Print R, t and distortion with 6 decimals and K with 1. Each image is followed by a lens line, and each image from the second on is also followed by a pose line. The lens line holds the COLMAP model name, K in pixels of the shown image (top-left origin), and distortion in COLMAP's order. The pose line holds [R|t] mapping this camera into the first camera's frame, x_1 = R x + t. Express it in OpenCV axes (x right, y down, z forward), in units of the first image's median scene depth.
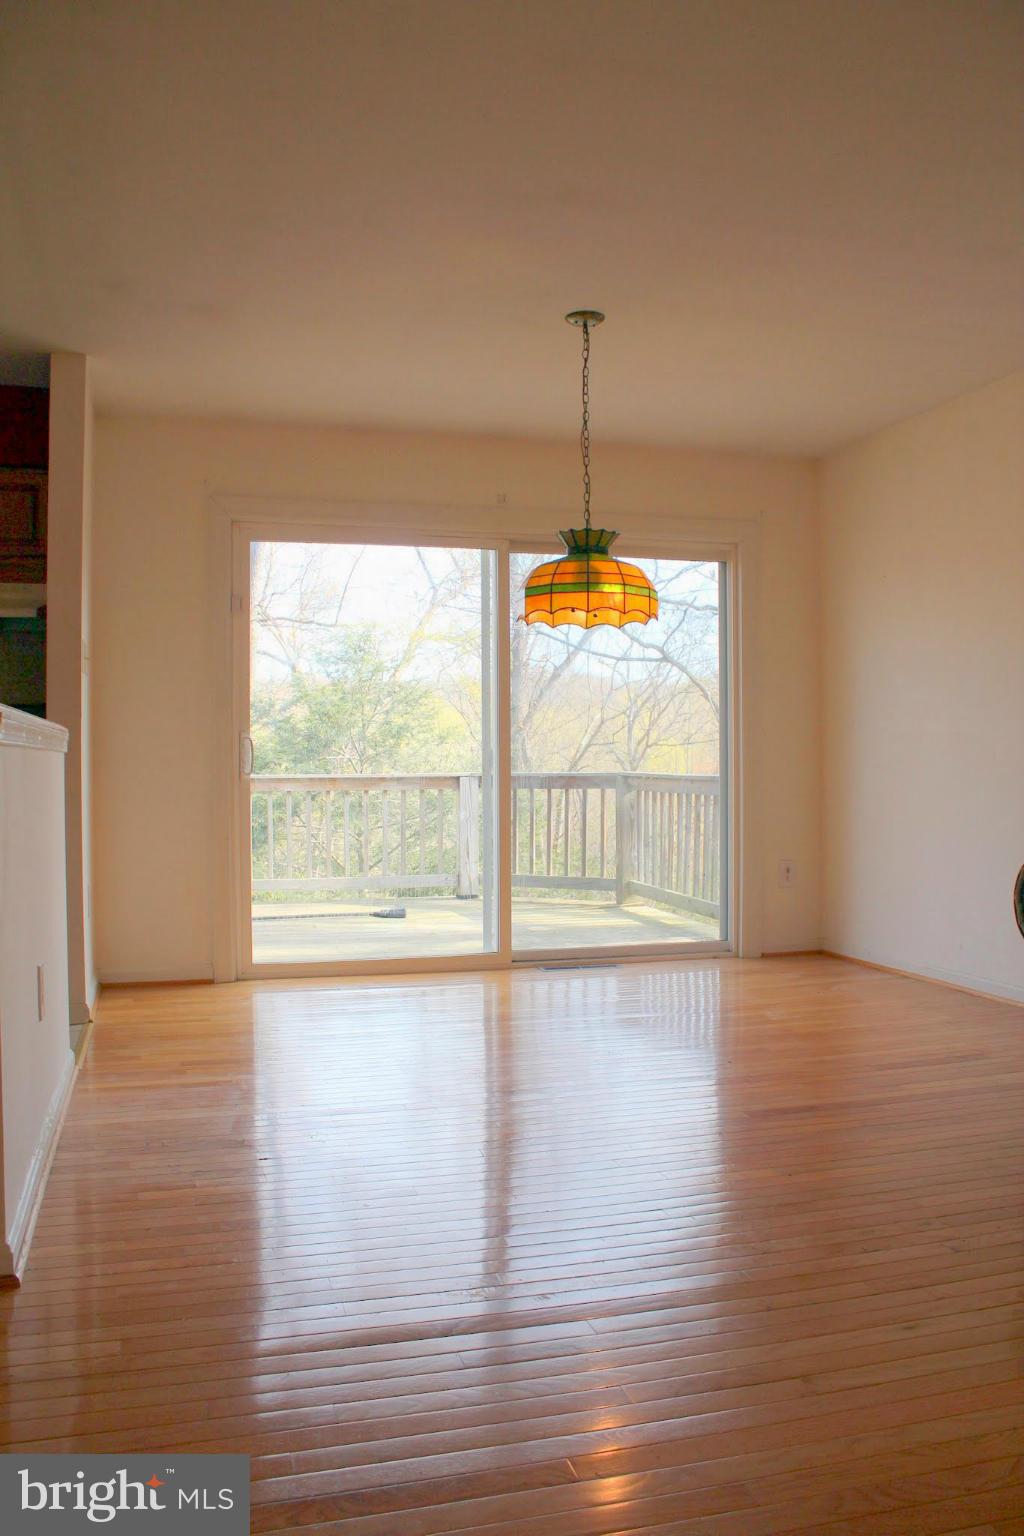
lens RADIAL K [[1264.3, 0, 517.6], [0, 1264.3, 775.6], [0, 0, 1]] dist [-0.162033, 0.135158]
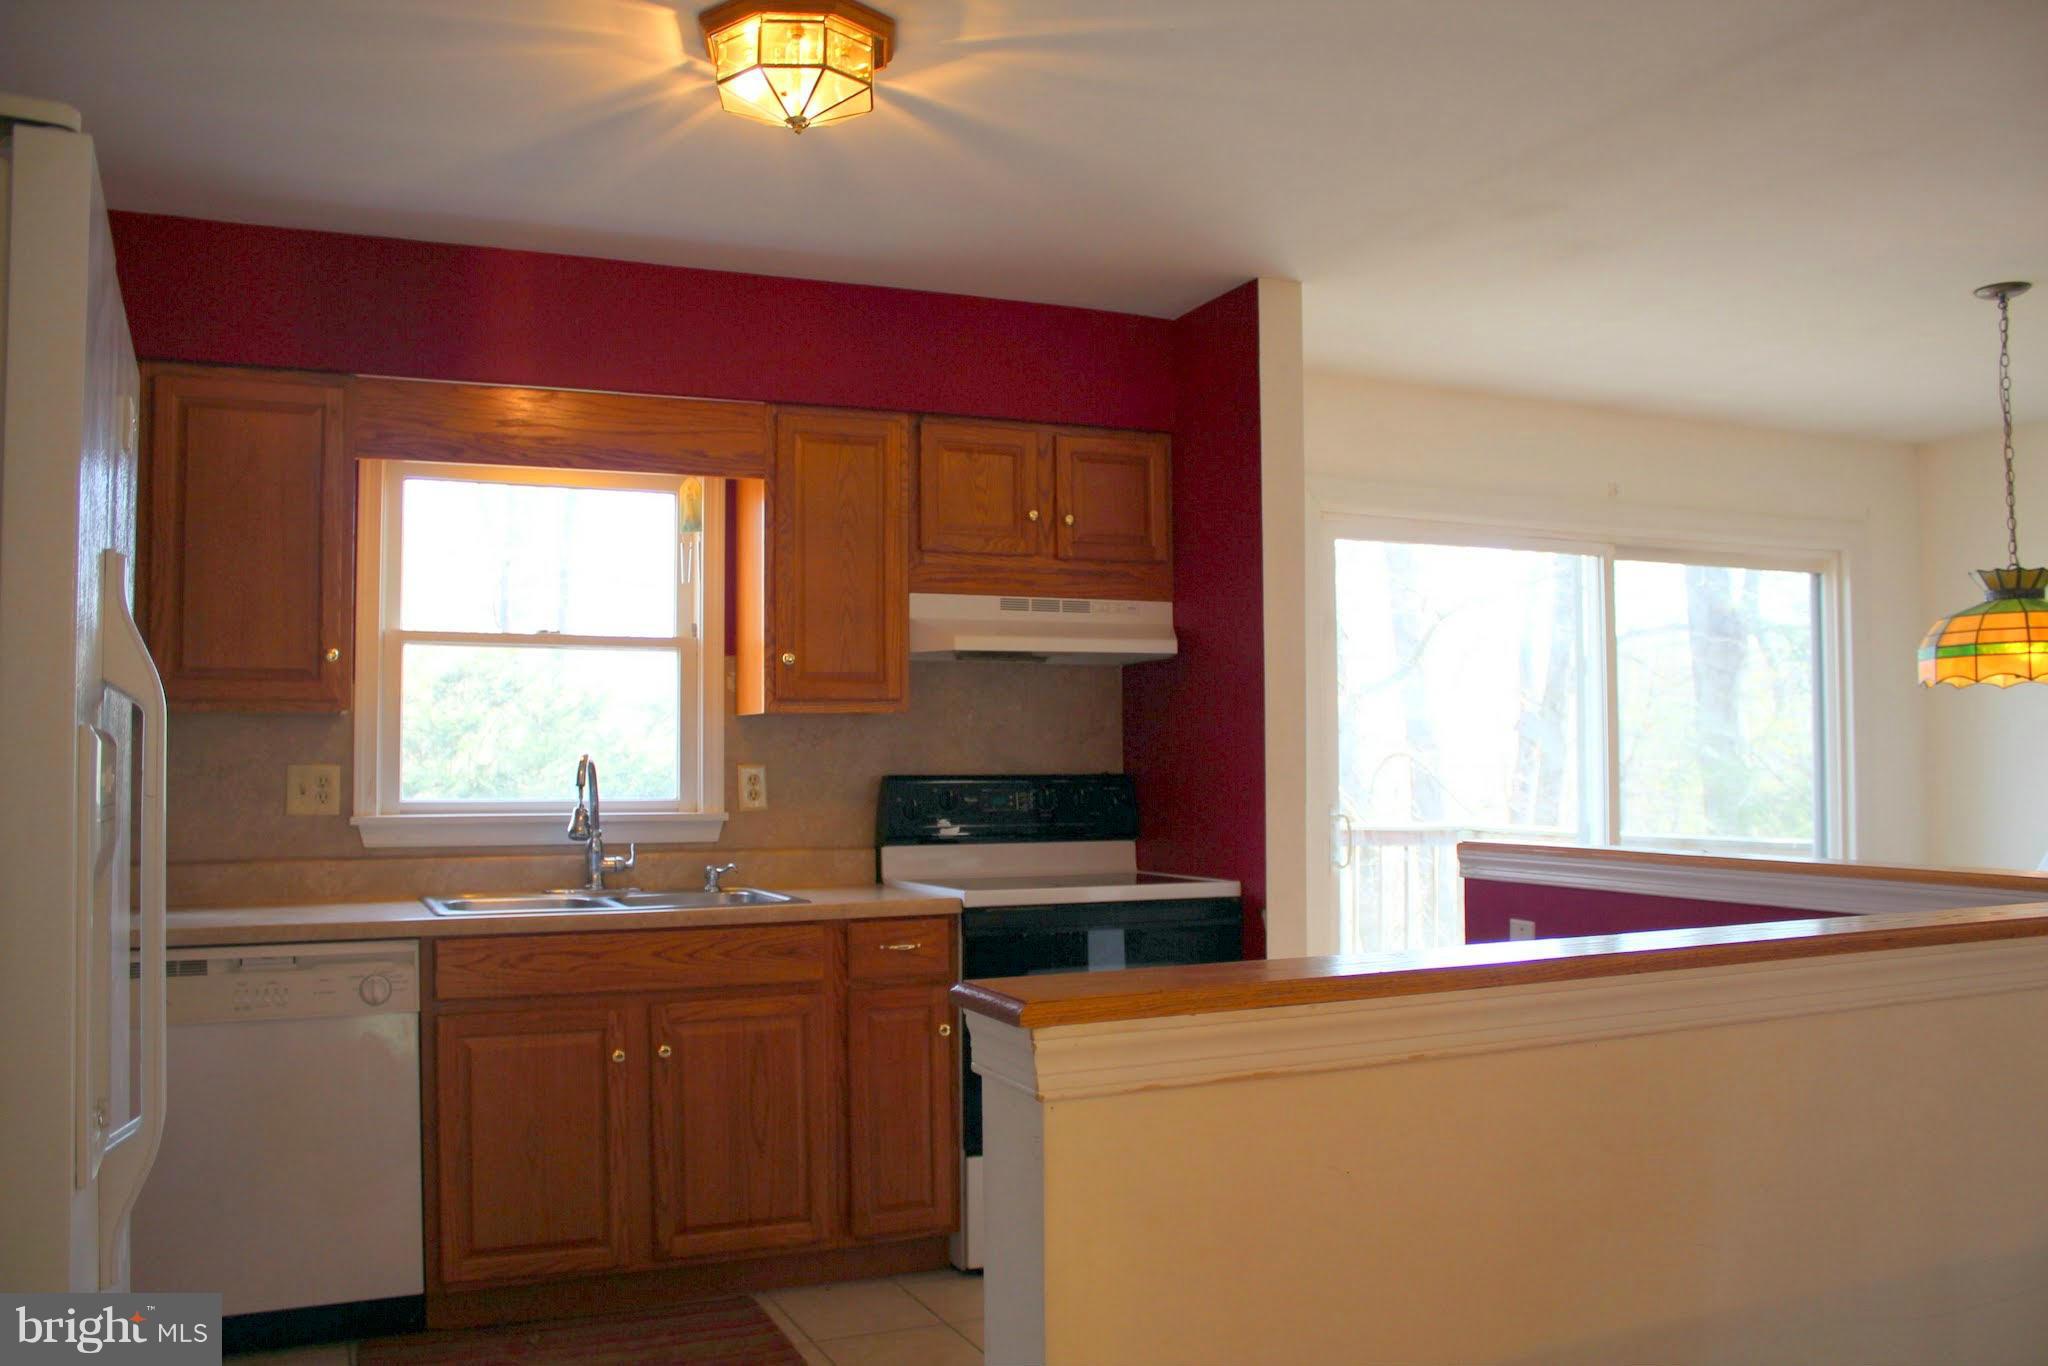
lens RADIAL K [[1685.8, 0, 1013.6], [0, 1685.8, 701.4], [0, 0, 1]] dist [-0.162033, 0.135158]
pose [[0.989556, 0.006801, 0.143985, -0.480615], [-0.001255, 0.999255, -0.038579, -0.052284], [-0.144140, 0.037995, 0.988828, 0.076973]]
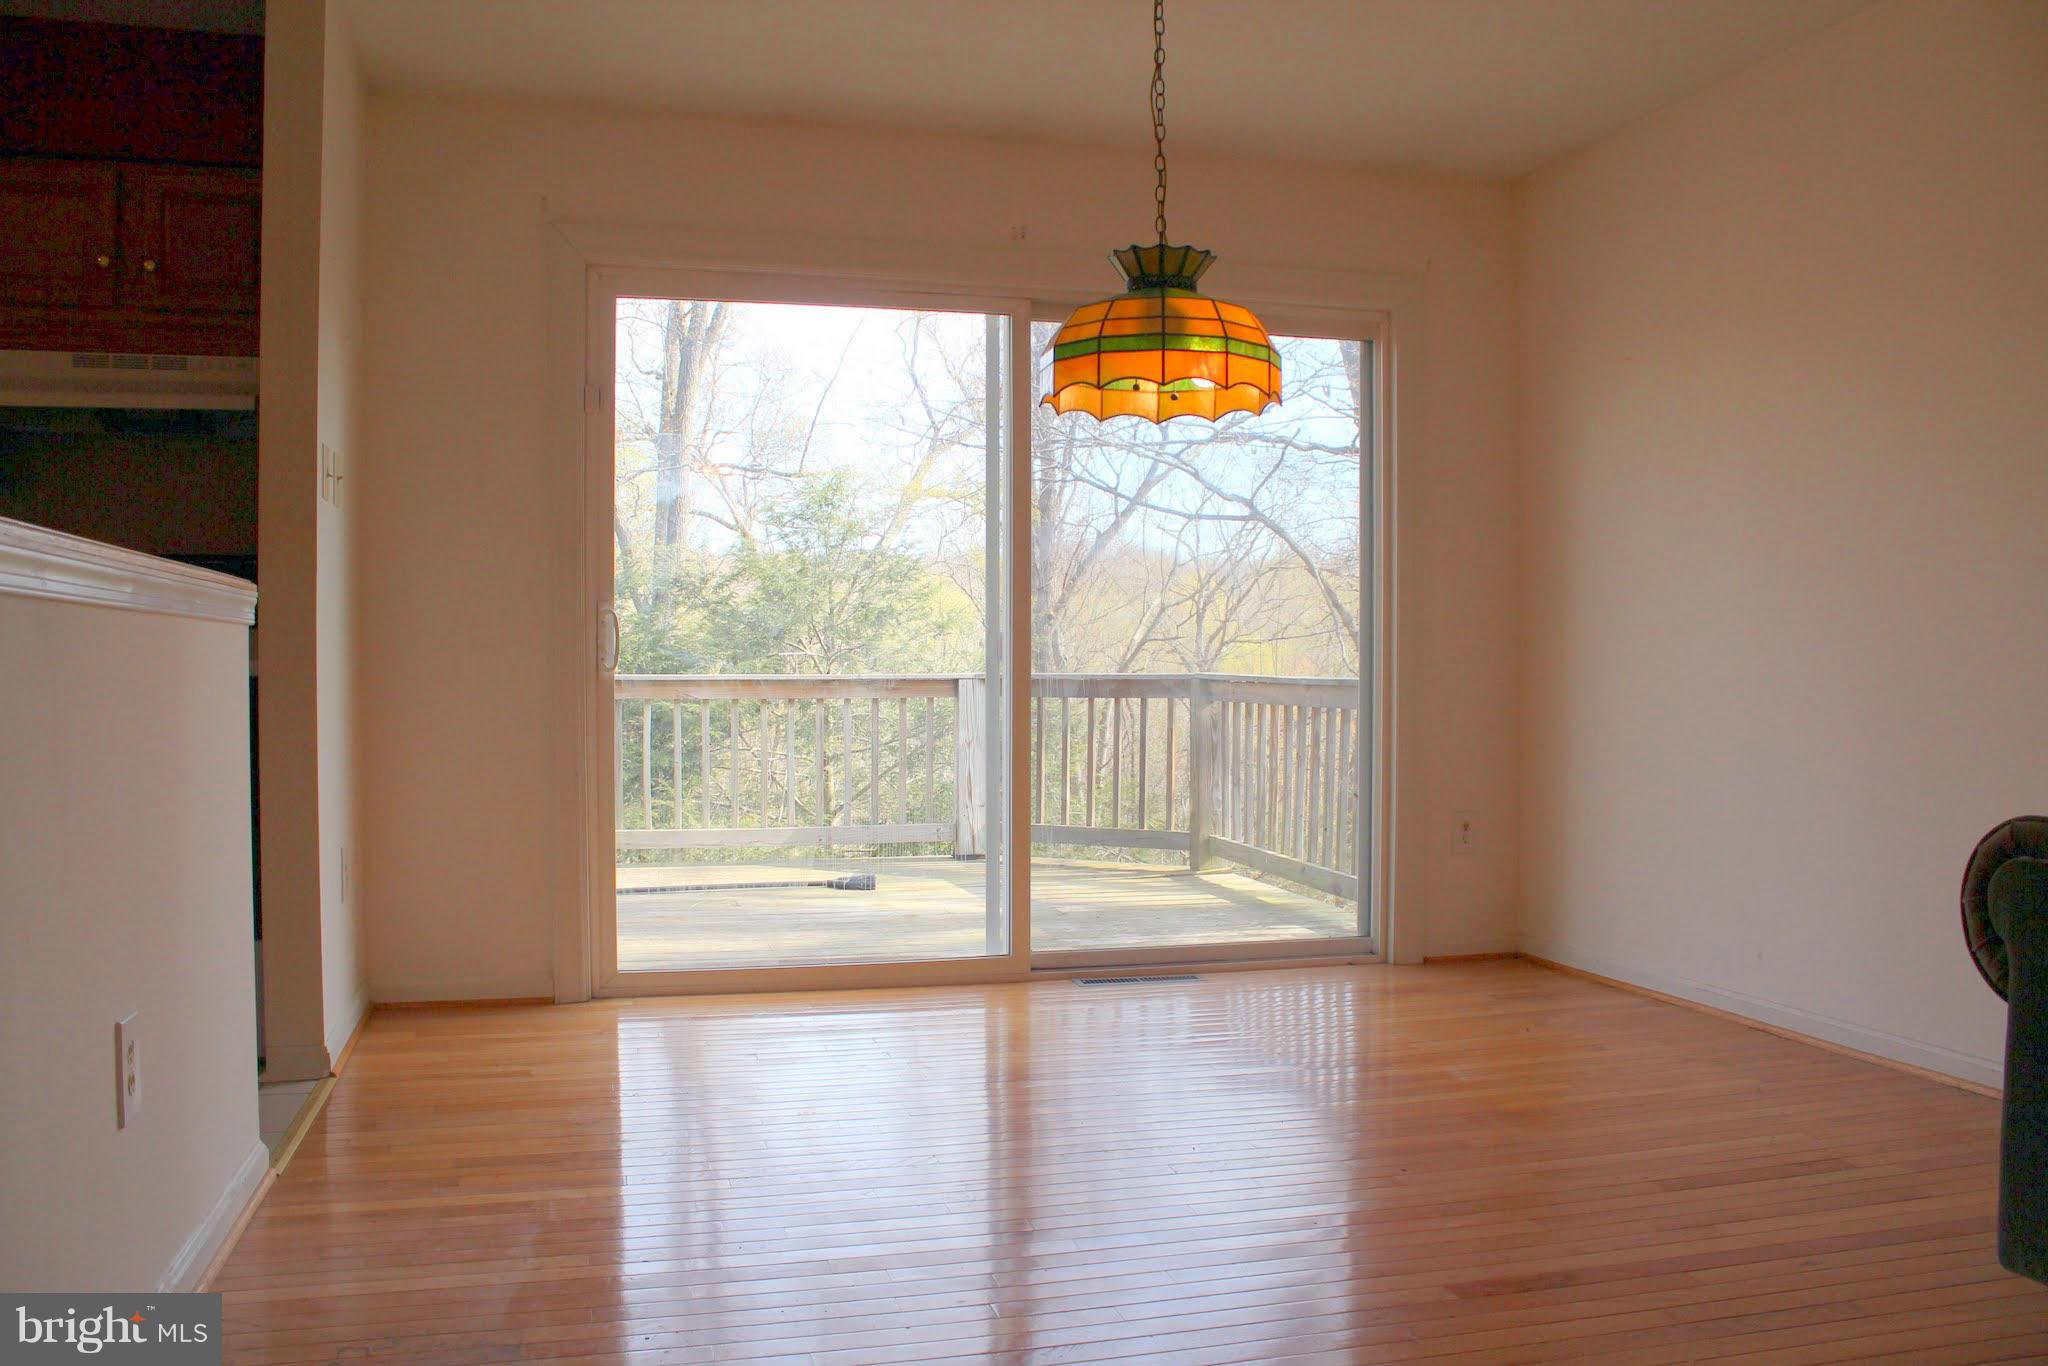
lens RADIAL K [[1685.8, 0, 1013.6], [0, 1685.8, 701.4], [0, 0, 1]] dist [-0.162033, 0.135158]
pose [[0.999781, 0.005917, -0.020085, 0.002701], [-0.005687, 0.999918, 0.011479, 0.003566], [0.020151, -0.011363, 0.999732, 0.157669]]
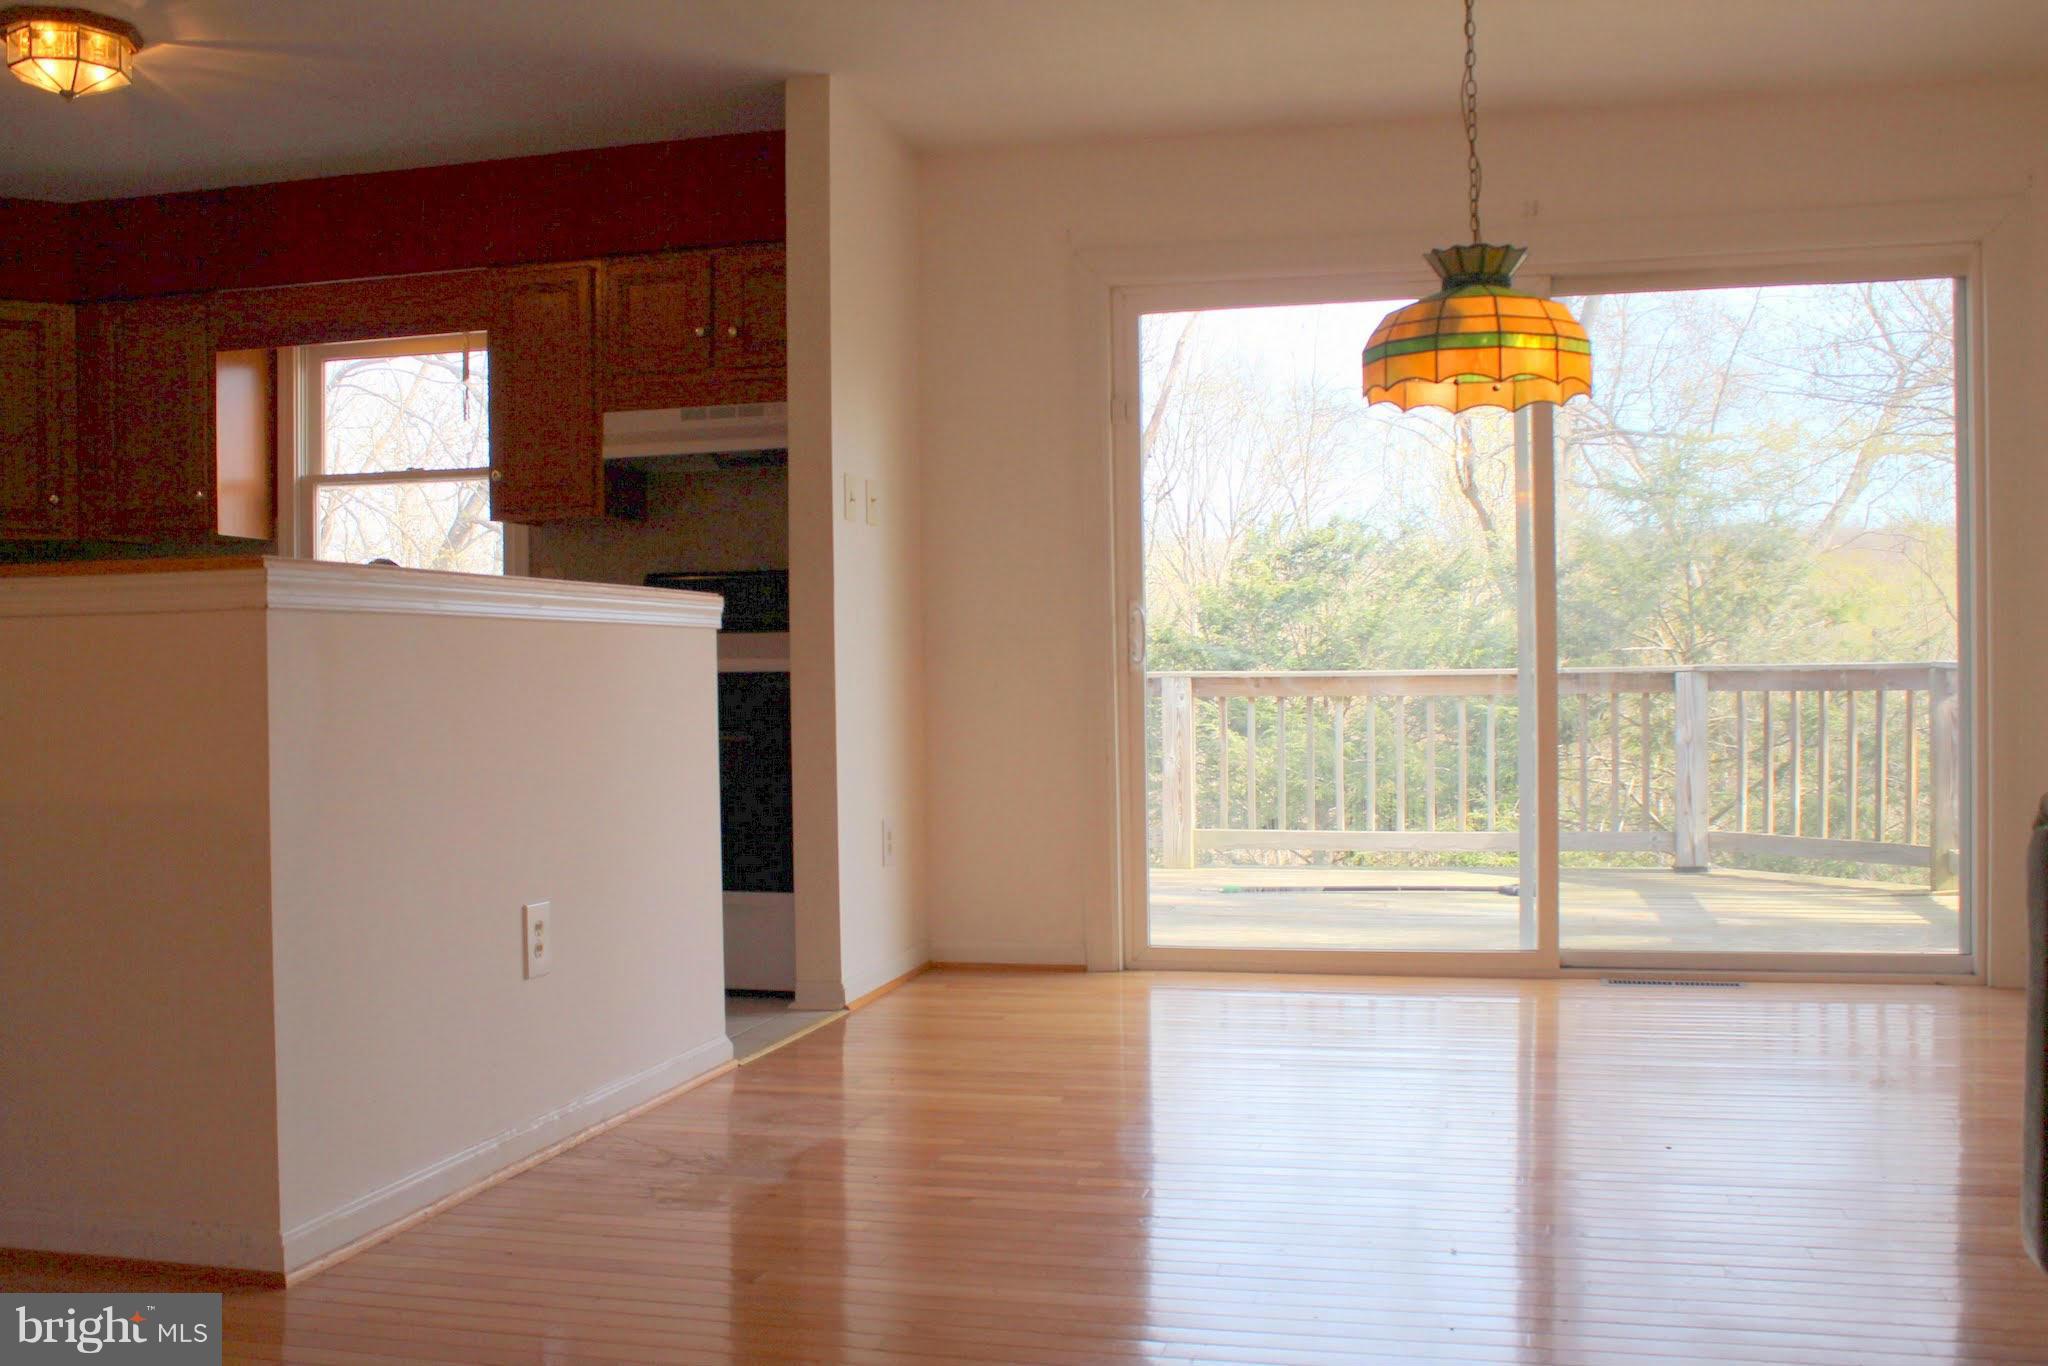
lens RADIAL K [[1947.9, 0, 1024.4], [0, 1947.9, 711.9], [0, 0, 1]] dist [-0.108377, 0.002918]
pose [[0.865468, 0.002646, -0.500958, 0.232181], [0.004664, 0.999900, 0.013339, 0.009958], [0.500943, -0.013881, 0.865369, 0.061724]]
